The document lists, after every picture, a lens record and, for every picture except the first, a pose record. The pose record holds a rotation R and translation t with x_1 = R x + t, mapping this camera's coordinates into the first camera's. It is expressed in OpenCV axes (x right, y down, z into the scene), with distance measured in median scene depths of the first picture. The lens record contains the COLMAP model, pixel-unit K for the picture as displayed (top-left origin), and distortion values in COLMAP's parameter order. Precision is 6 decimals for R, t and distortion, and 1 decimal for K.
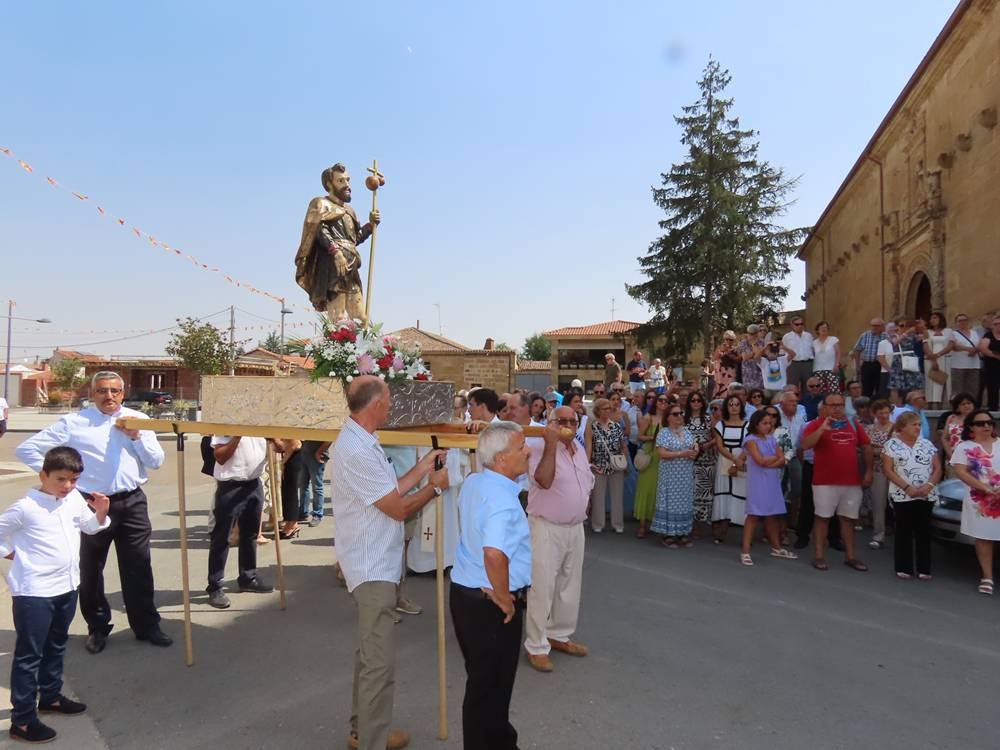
lens RADIAL K [[620.9, 0, 506.8], [0, 620.9, 380.1], [0, 0, 1]] dist [-0.010685, -0.002104]
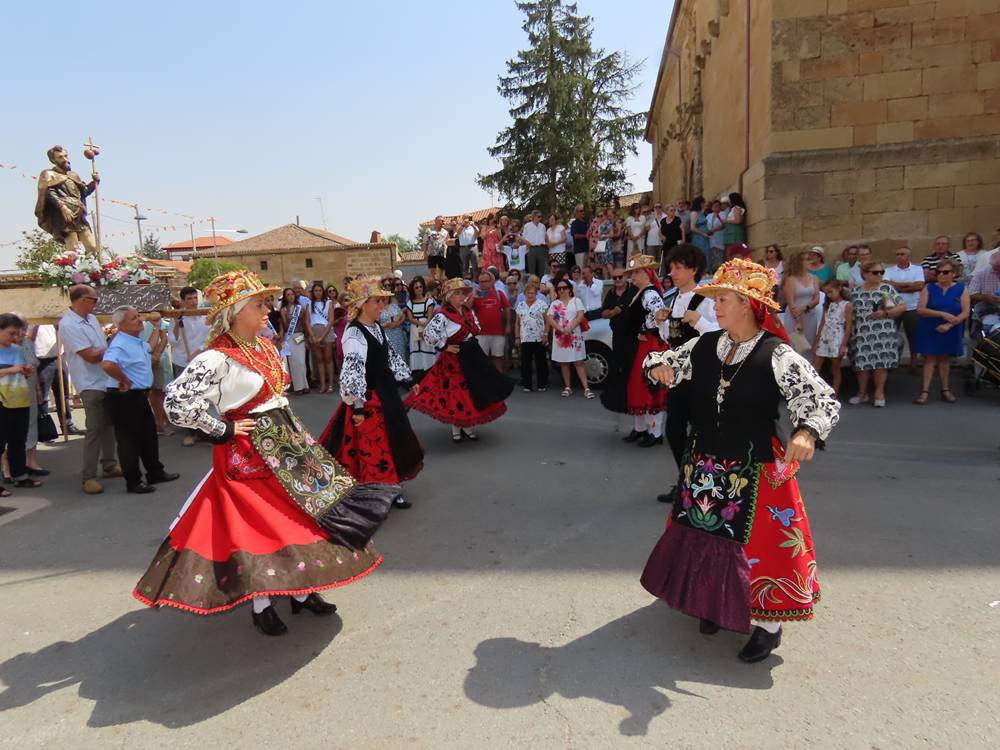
lens RADIAL K [[620.9, 0, 501.1], [0, 620.9, 371.7], [0, 0, 1]] dist [-0.010685, -0.002104]
pose [[0.988817, -0.080790, 0.125352, 0.105705], [0.059213, 0.984145, 0.167192, 0.002042], [-0.136872, -0.157900, 0.977923, -0.133494]]
